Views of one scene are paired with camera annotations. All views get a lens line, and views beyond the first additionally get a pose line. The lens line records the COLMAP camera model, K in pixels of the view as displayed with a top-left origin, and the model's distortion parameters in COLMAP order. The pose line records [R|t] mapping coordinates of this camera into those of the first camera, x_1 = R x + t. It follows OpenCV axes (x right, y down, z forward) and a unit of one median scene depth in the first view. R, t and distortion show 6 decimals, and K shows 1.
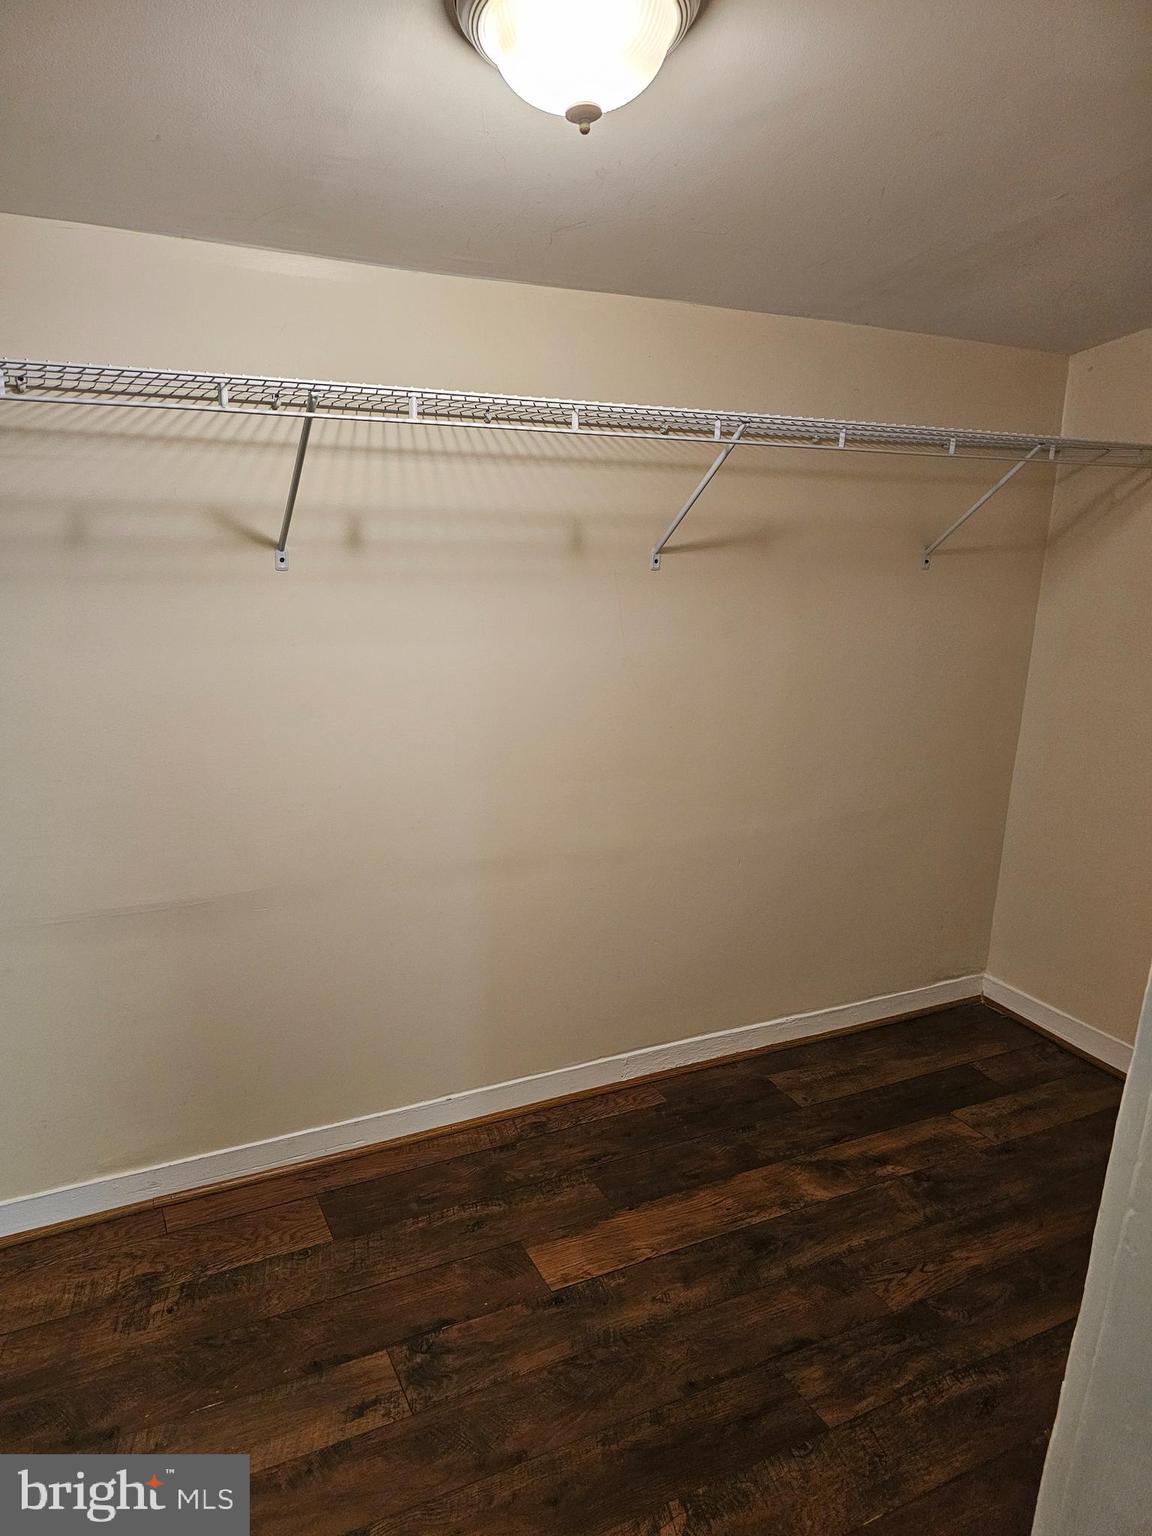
lens RADIAL K [[1069.8, 0, 599.0], [0, 1069.8, 783.2], [0, 0, 1]] dist [0.004926, -0.008817]
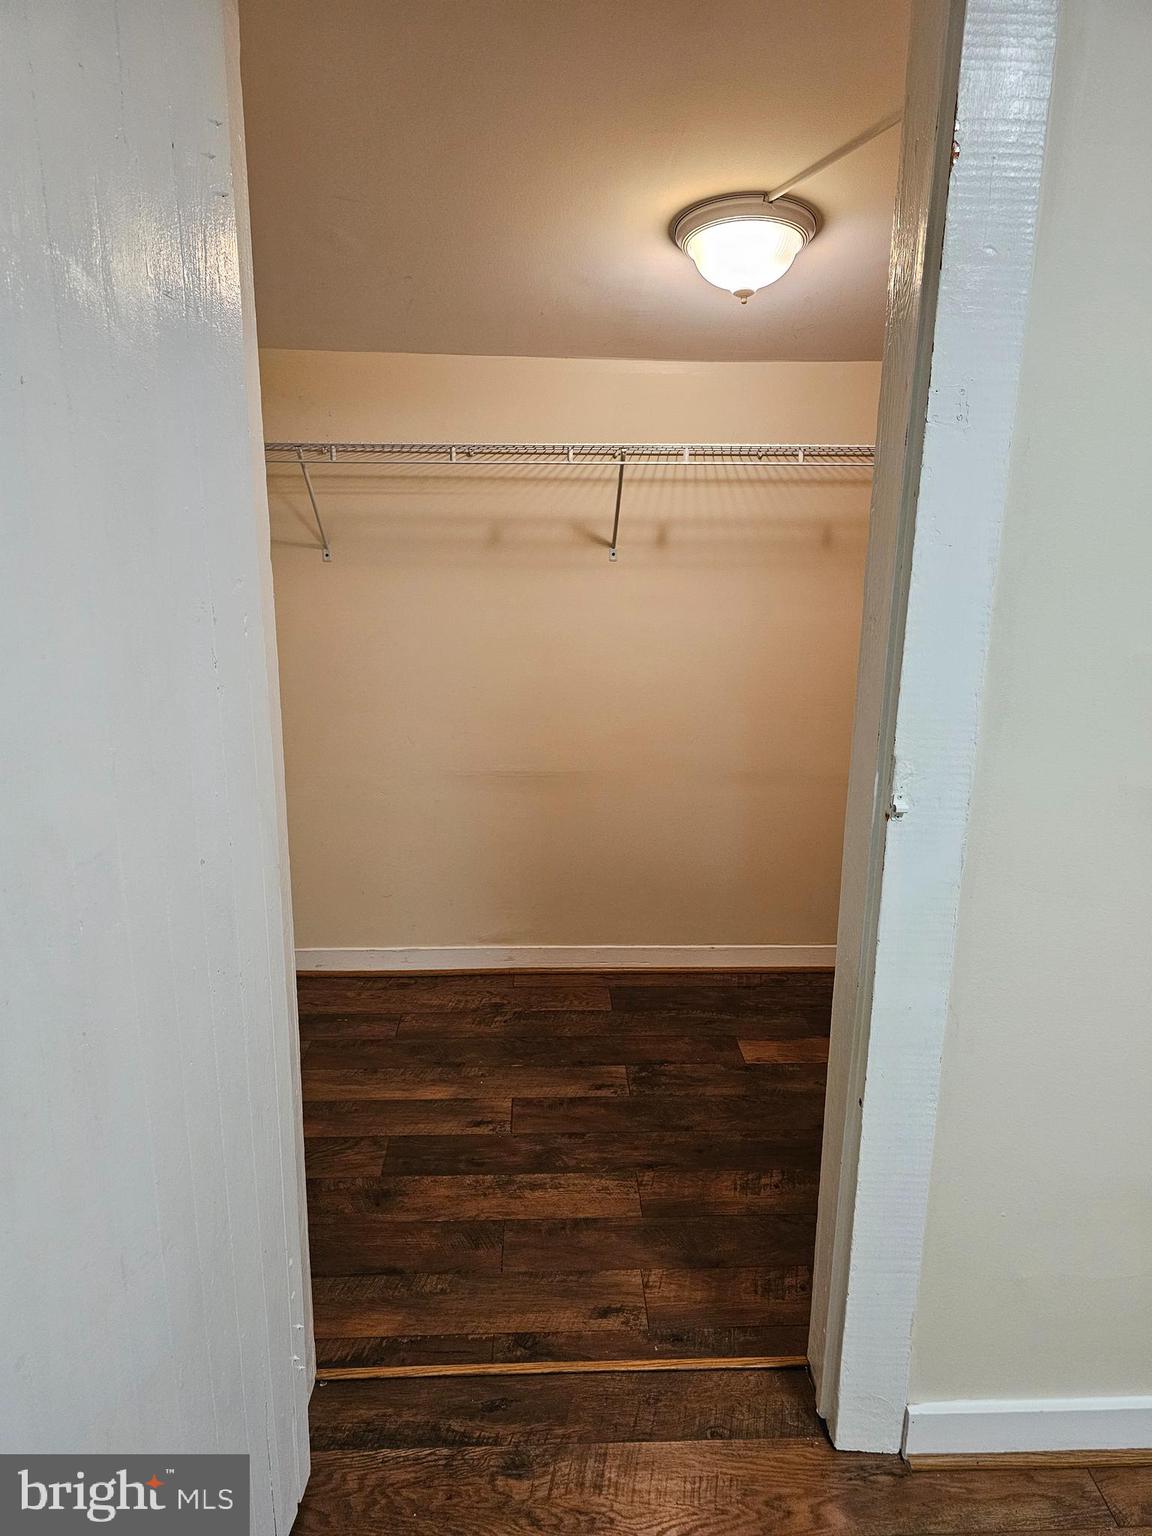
lens RADIAL K [[1048.8, 0, 576.4], [0, 1048.8, 761.4], [0, 0, 1]] dist [0.042922, -0.065494]
pose [[0.904907, 0.068981, -0.419981, 0.327039], [-0.086047, 0.996053, -0.021800, 0.133294], [0.416819, 0.055866, 0.907271, -0.399142]]
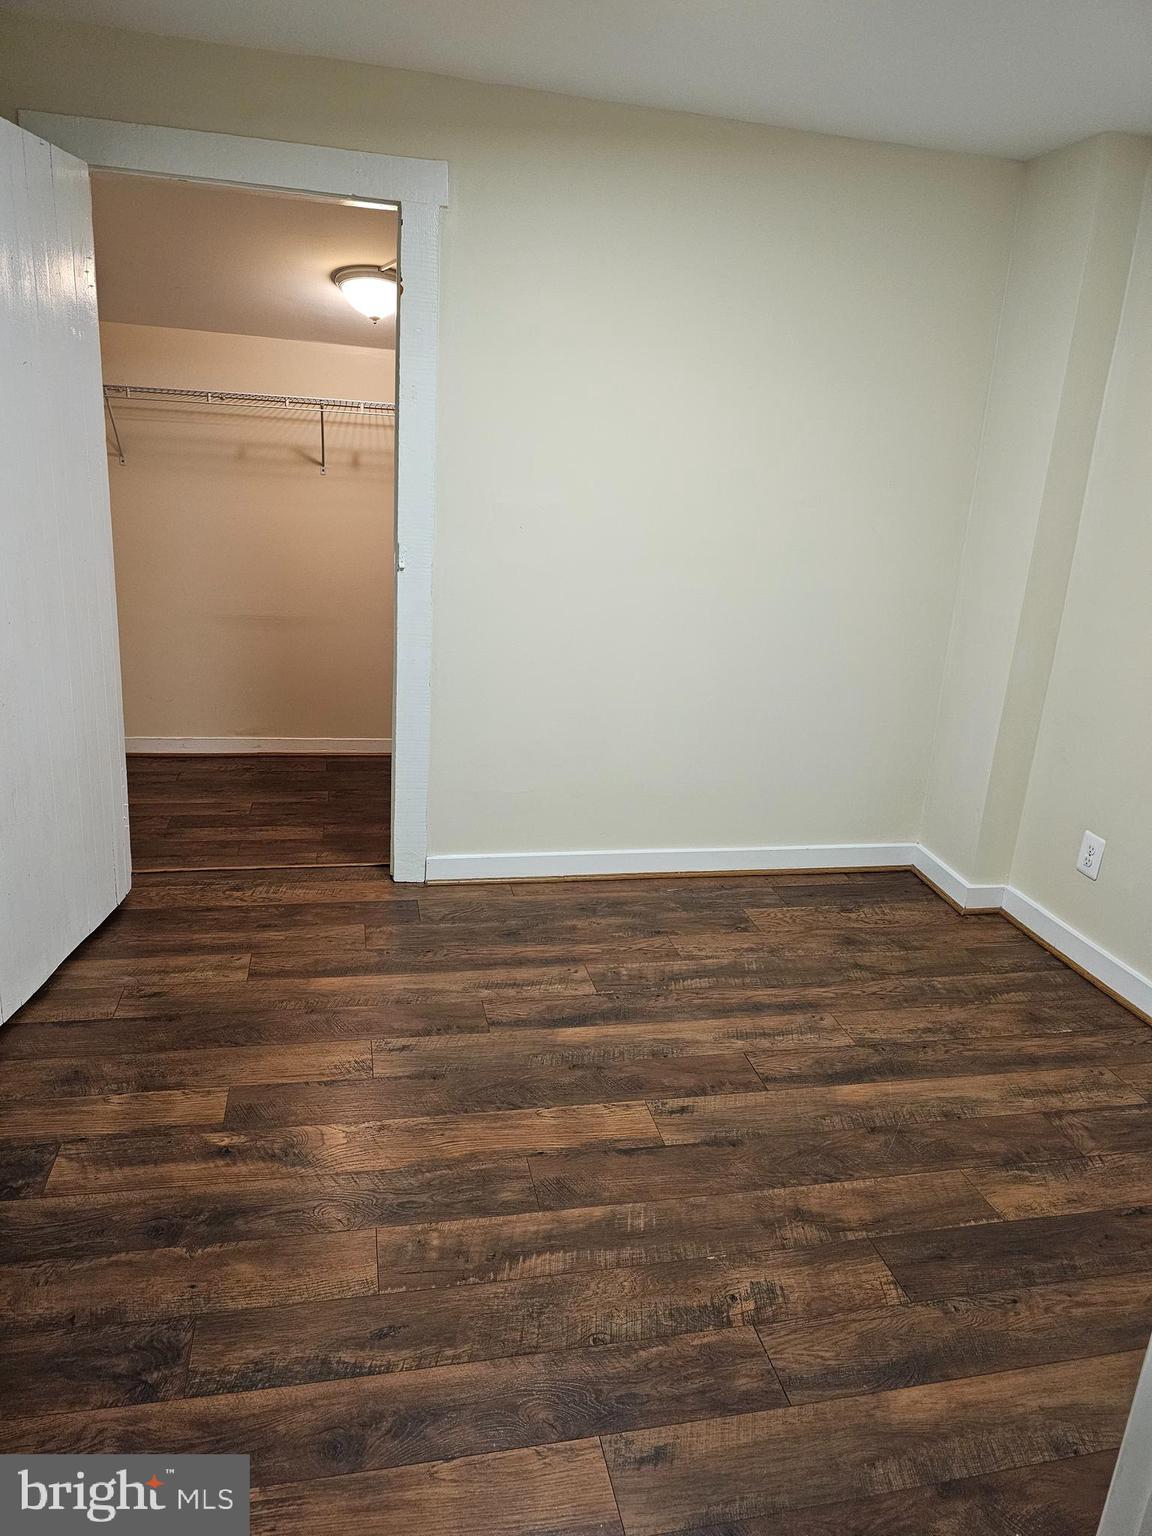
lens RADIAL K [[1040.0, 0, 577.3], [0, 1040.0, 746.5], [0, 0, 1]] dist [0.071572, -0.096530]
pose [[0.968375, 0.076361, -0.237528, 0.882439], [-0.081129, 0.996650, -0.010348, 0.395175], [0.235942, 0.029291, 0.971326, -1.149606]]
